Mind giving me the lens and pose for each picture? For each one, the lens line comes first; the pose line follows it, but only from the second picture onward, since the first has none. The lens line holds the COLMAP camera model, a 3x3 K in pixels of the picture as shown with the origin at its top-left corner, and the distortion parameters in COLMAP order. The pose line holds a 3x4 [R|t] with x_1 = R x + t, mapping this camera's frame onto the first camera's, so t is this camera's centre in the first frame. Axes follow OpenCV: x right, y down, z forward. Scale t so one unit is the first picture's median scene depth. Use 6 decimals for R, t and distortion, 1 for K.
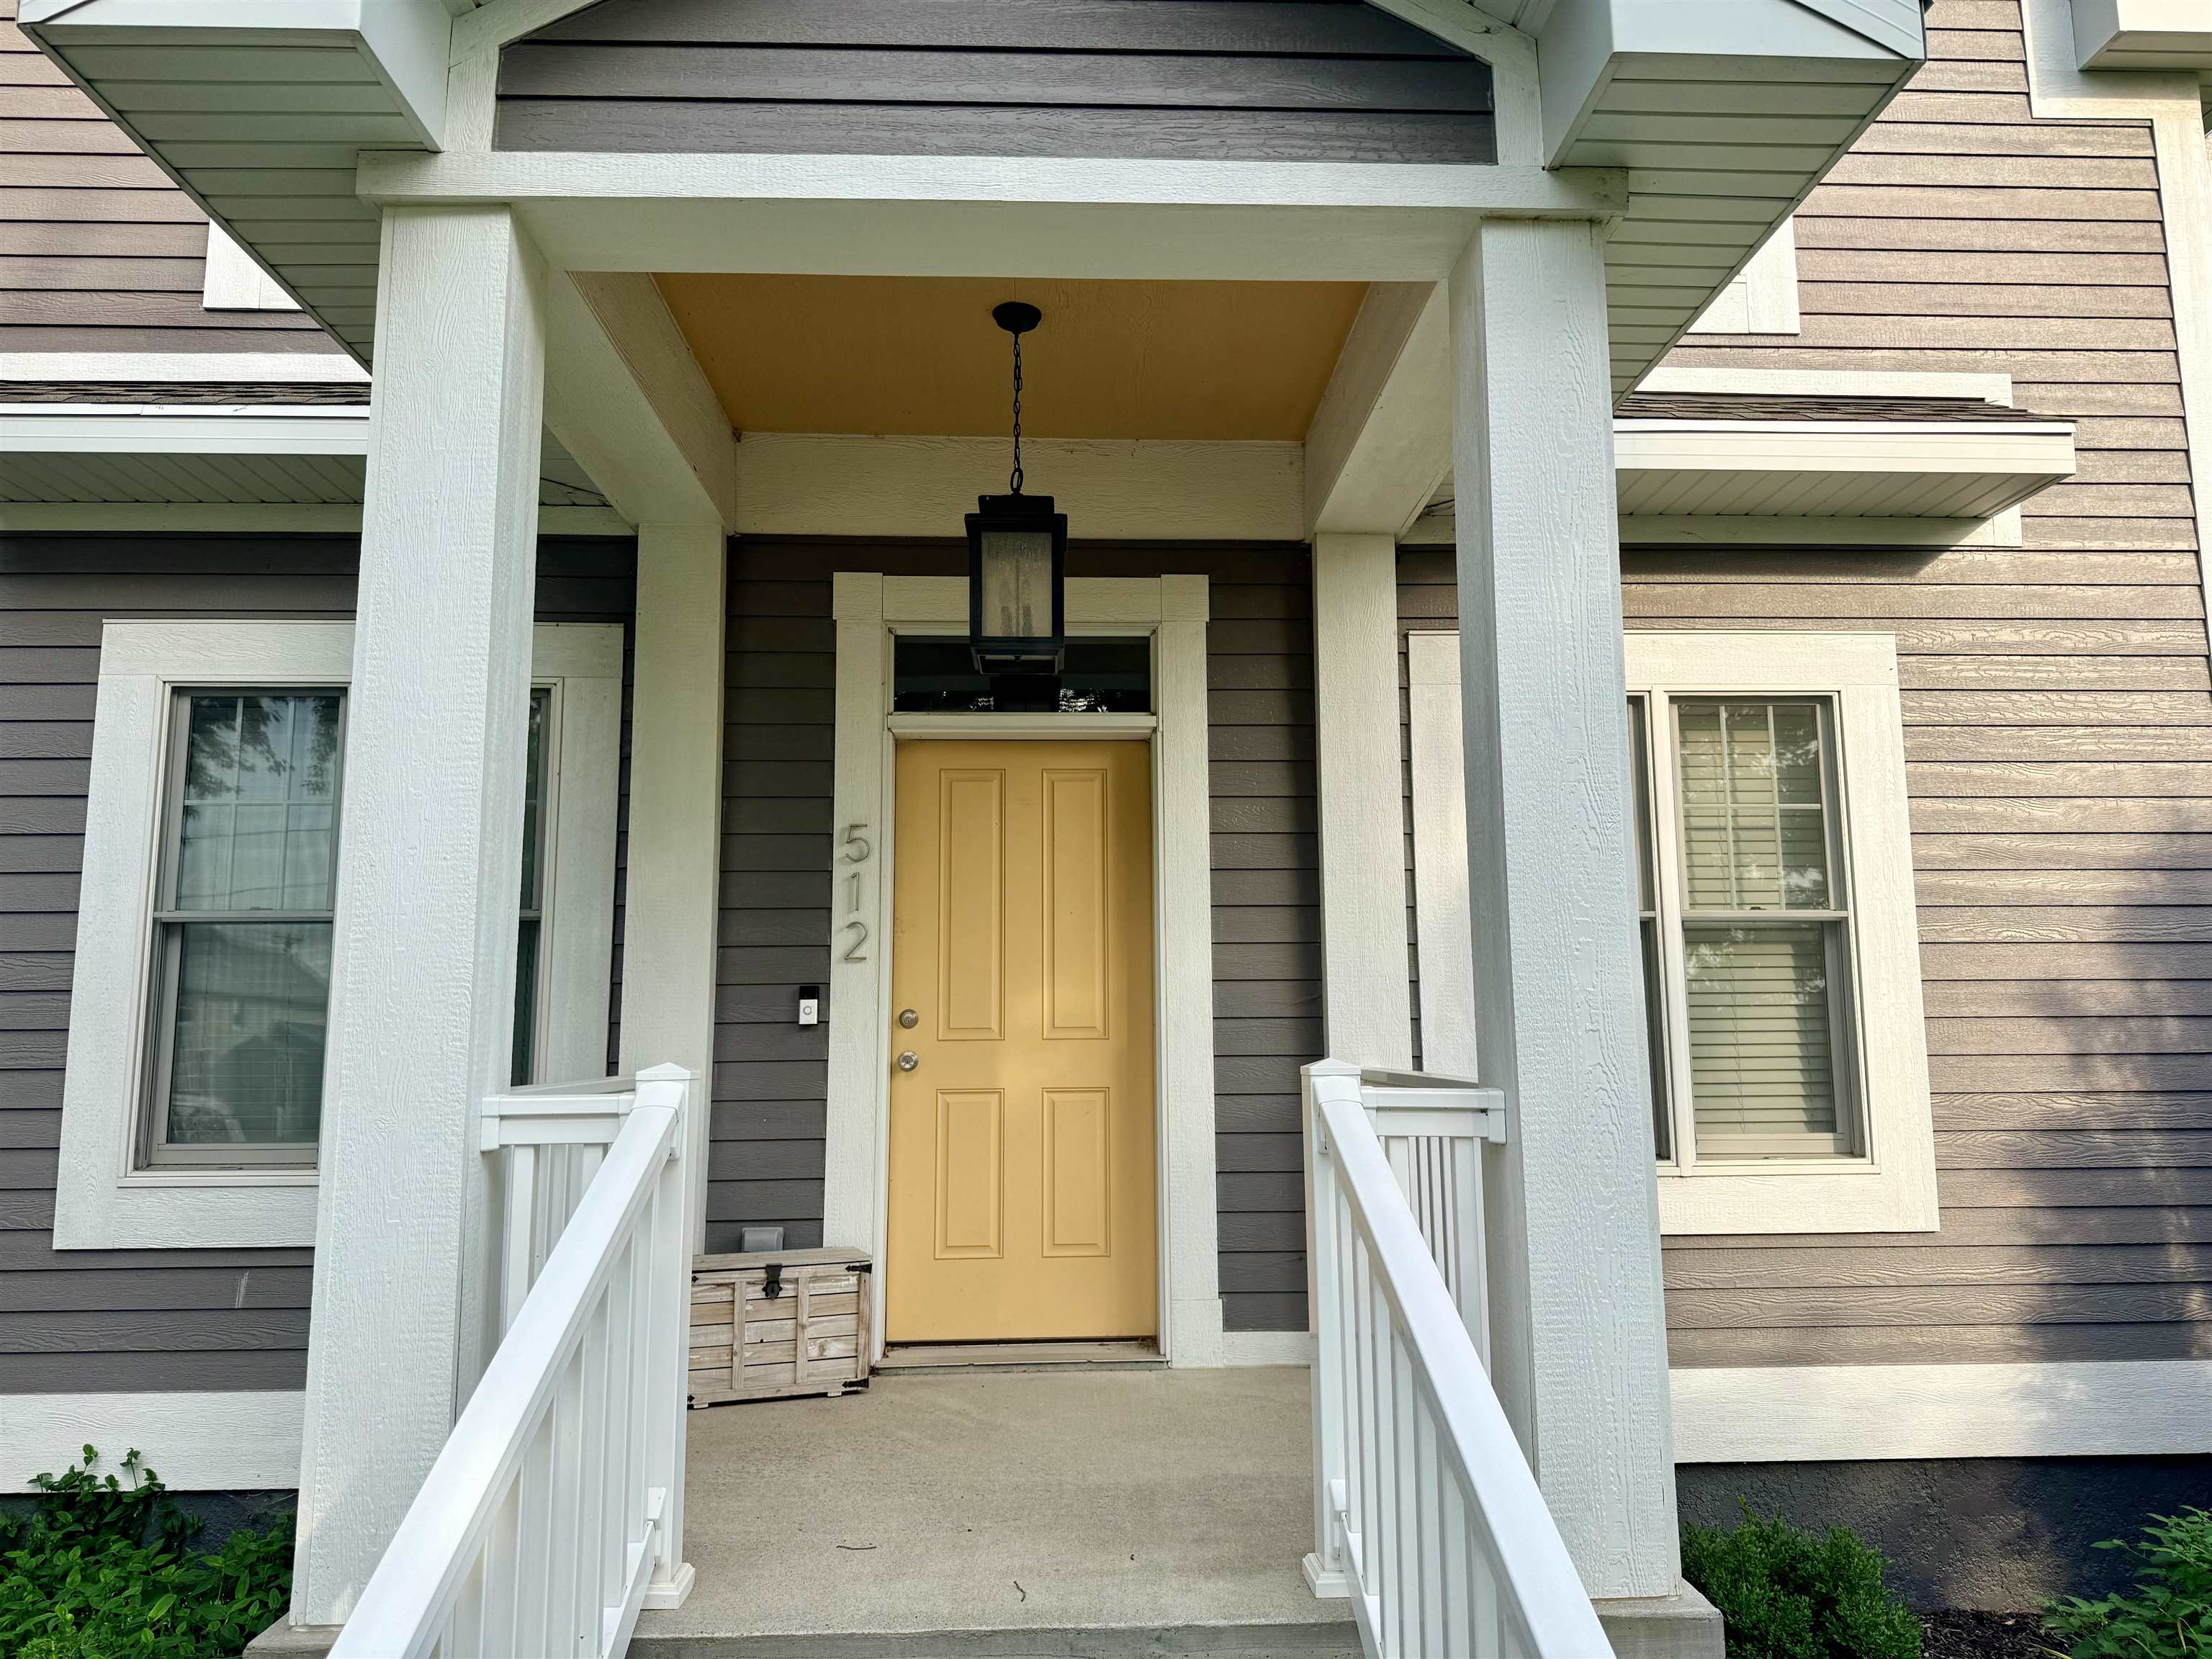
lens RADIAL K [[1568.4, 0, 1102.7], [0, 1568.4, 828.7], [0, 0, 1]] dist [0.052761, -0.060256]
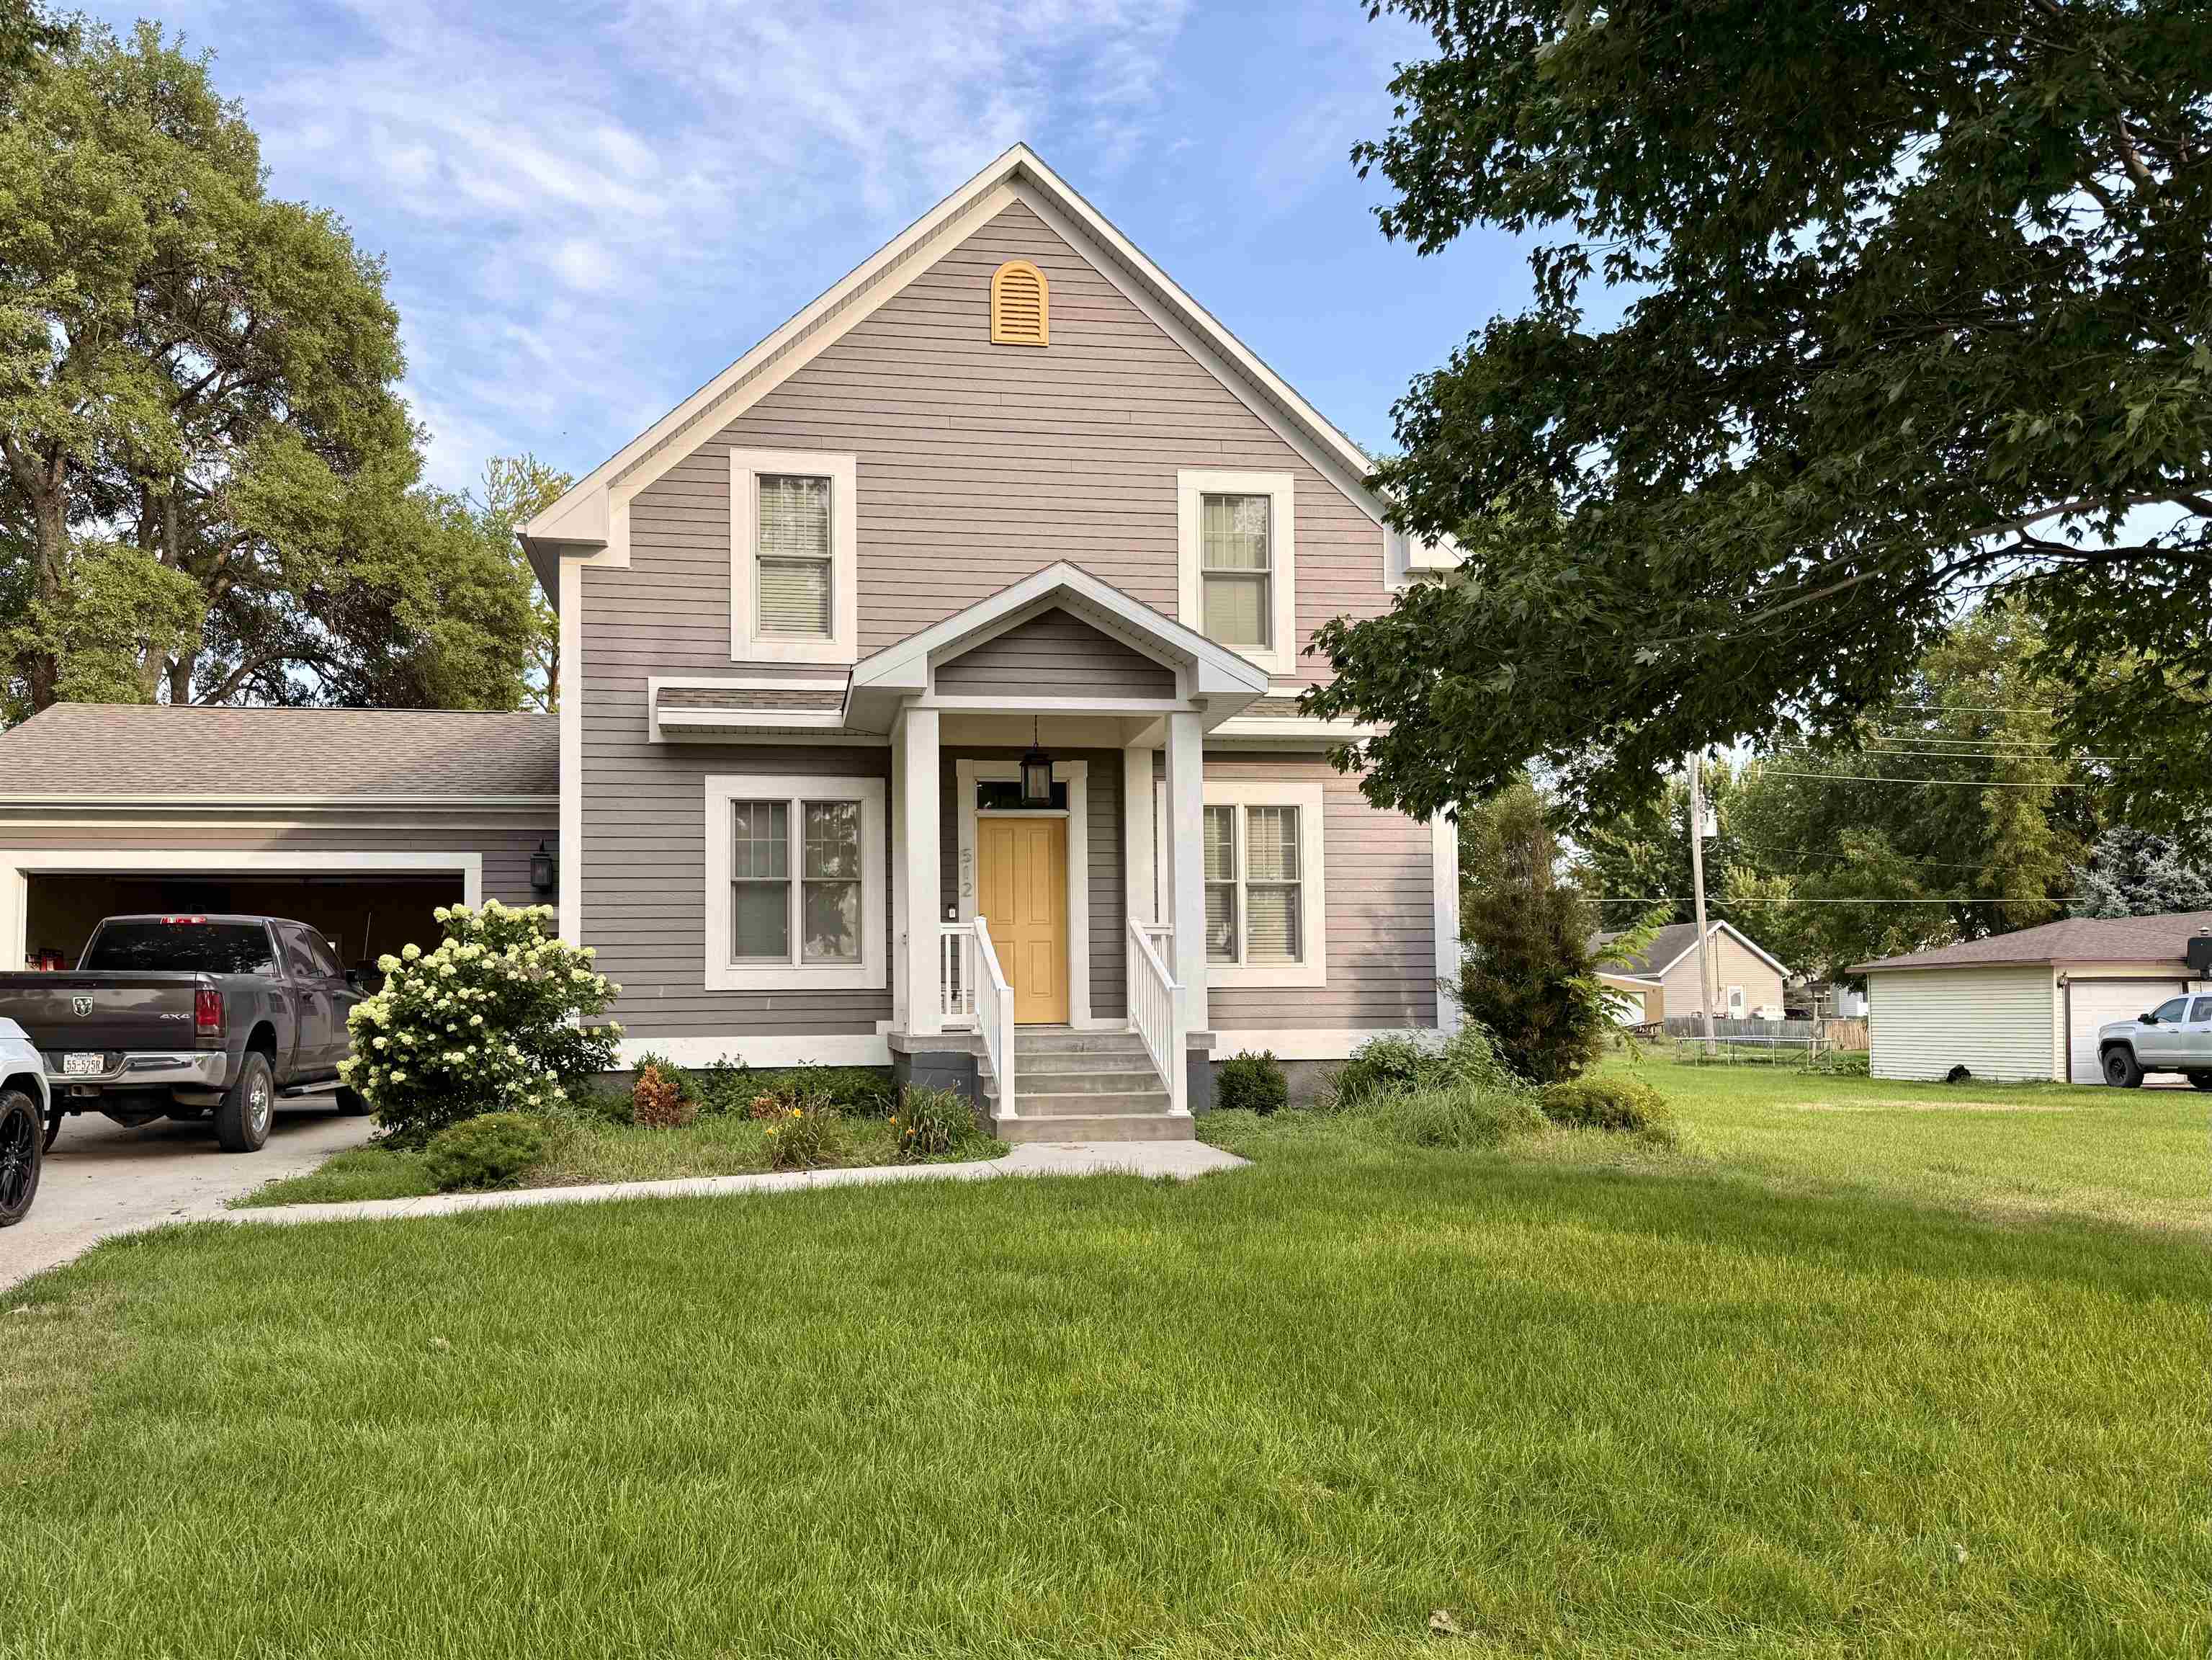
lens RADIAL K [[1568.6, 0, 1104.0], [0, 1568.6, 832.7], [0, 0, 1]] dist [0.052761, -0.060256]
pose [[0.989458, 0.010529, 0.144436, -0.323282], [-0.014827, 0.999478, 0.028712, -0.117497], [-0.144058, -0.030551, 0.989098, -1.874969]]
